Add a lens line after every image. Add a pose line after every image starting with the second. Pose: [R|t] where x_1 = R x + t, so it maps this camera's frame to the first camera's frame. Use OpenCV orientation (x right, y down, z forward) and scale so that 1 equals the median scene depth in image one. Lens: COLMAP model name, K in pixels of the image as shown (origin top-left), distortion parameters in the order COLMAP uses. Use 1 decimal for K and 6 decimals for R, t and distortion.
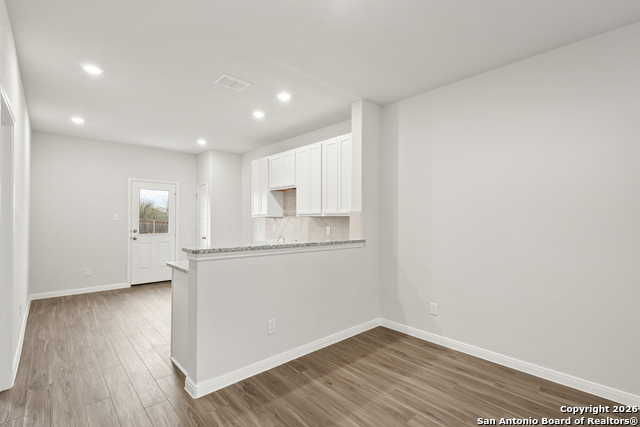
lens RADIAL K [[299.5, 0, 318.4], [0, 299.5, 217.9], [0, 0, 1]] dist [-0.003616, -0.000461]
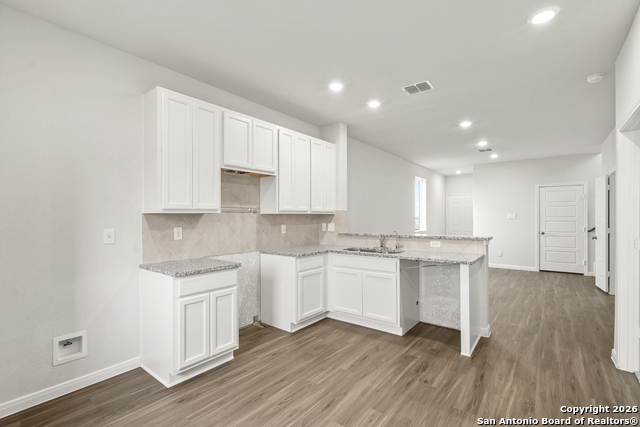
lens RADIAL K [[299.5, 0, 318.4], [0, 299.5, 217.9], [0, 0, 1]] dist [-0.003616, -0.000461]
pose [[-0.180039, -0.007122, 0.983634, -1.366690], [-0.001402, 0.999975, 0.006984, 0.001237], [-0.983658, -0.000122, -0.180045, 1.656396]]
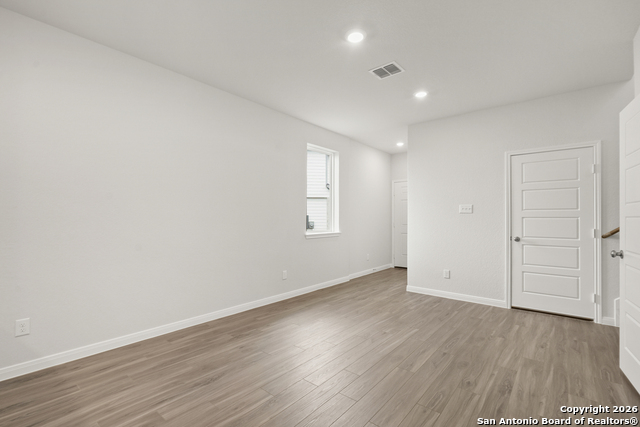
lens RADIAL K [[299.5, 0, 318.4], [0, 299.5, 217.9], [0, 0, 1]] dist [-0.003616, -0.000461]
pose [[-0.152670, -0.003532, 0.988271, -0.461649], [-0.004986, 0.999984, 0.002803, 0.047428], [-0.988265, -0.004499, -0.152685, 0.470956]]
